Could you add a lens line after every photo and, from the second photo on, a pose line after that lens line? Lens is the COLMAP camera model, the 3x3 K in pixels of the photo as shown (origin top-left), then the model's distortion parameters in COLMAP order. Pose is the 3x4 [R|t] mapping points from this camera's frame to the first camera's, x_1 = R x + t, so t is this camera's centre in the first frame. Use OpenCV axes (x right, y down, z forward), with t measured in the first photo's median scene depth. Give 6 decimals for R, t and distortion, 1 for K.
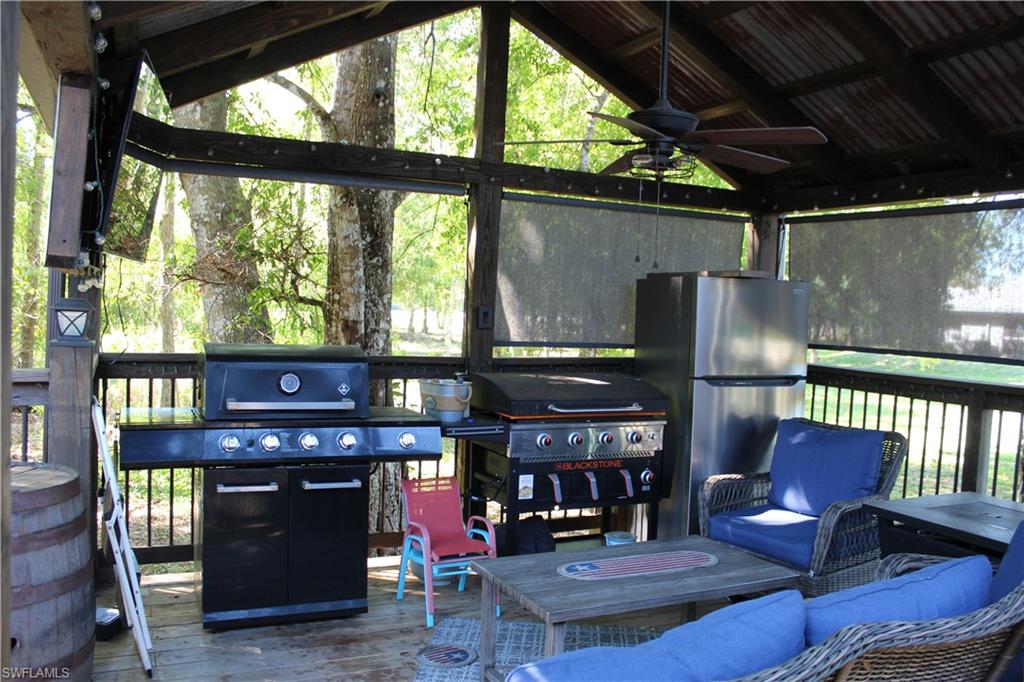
lens RADIAL K [[856.0, 0, 513.2], [0, 856.0, 341.6], [0, 0, 1]] dist [-0.112310, 0.048663]
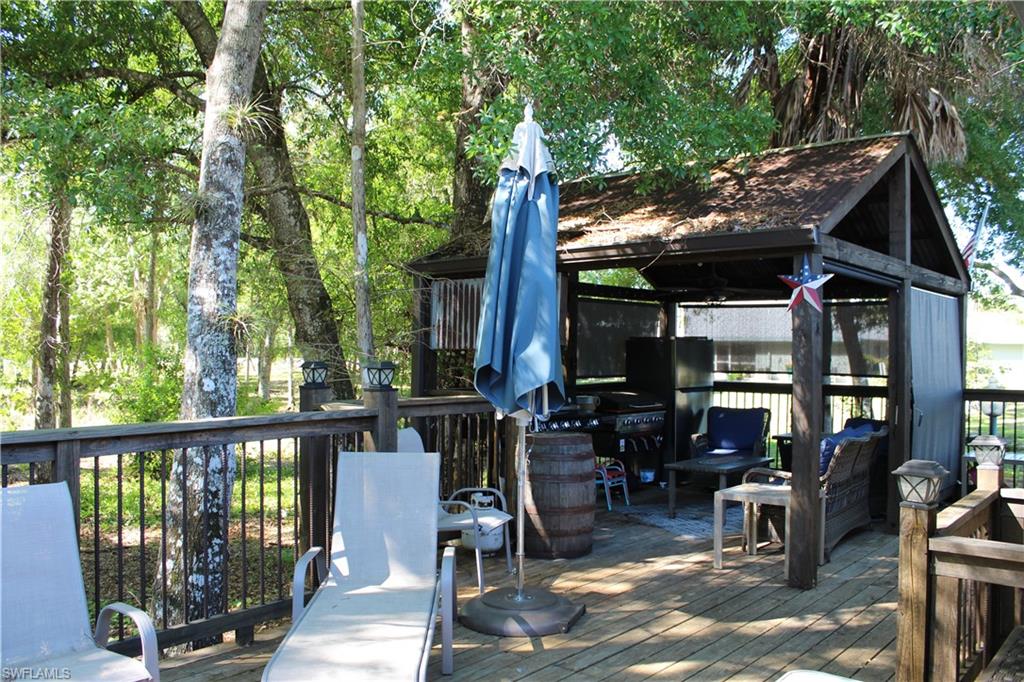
lens RADIAL K [[856.0, 0, 511.4], [0, 856.0, 343.9], [0, 0, 1]] dist [-0.112310, 0.048663]
pose [[0.920713, -0.028124, 0.389225, -0.984828], [0.043600, 0.998568, -0.030984, -0.020384], [-0.387796, 0.045498, 0.920622, -0.764042]]
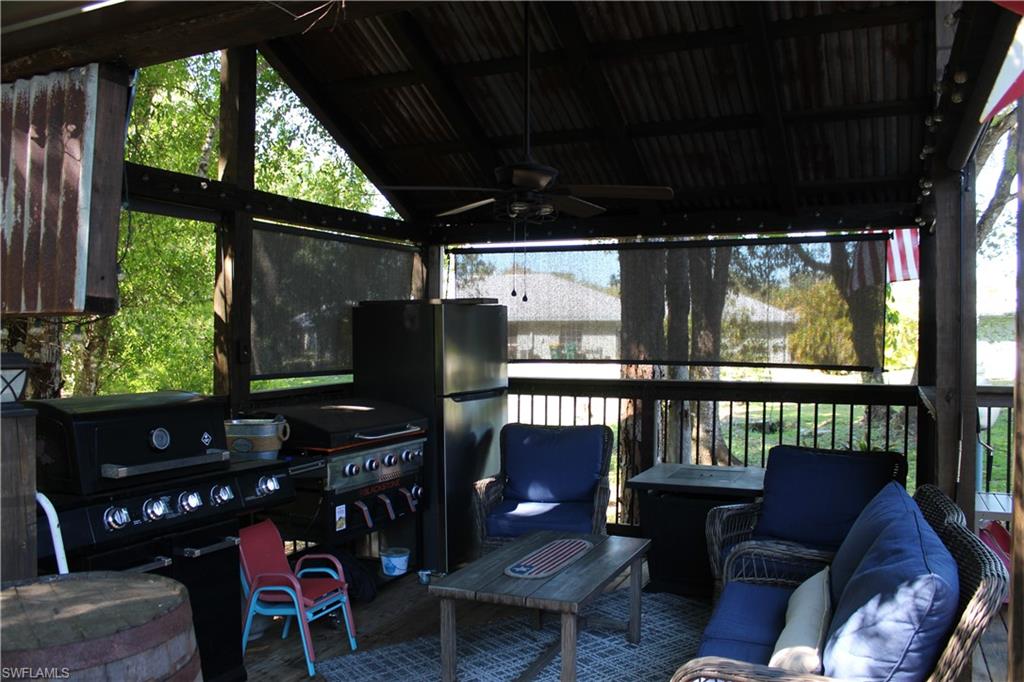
lens RADIAL K [[856.0, 0, 516.6], [0, 856.0, 340.3], [0, 0, 1]] dist [-0.112310, 0.048663]
pose [[0.769684, -0.045242, 0.636819, -0.436131], [0.058682, 0.998277, -0.000004, -0.024898], [-0.635722, 0.037373, 0.771013, 0.088443]]
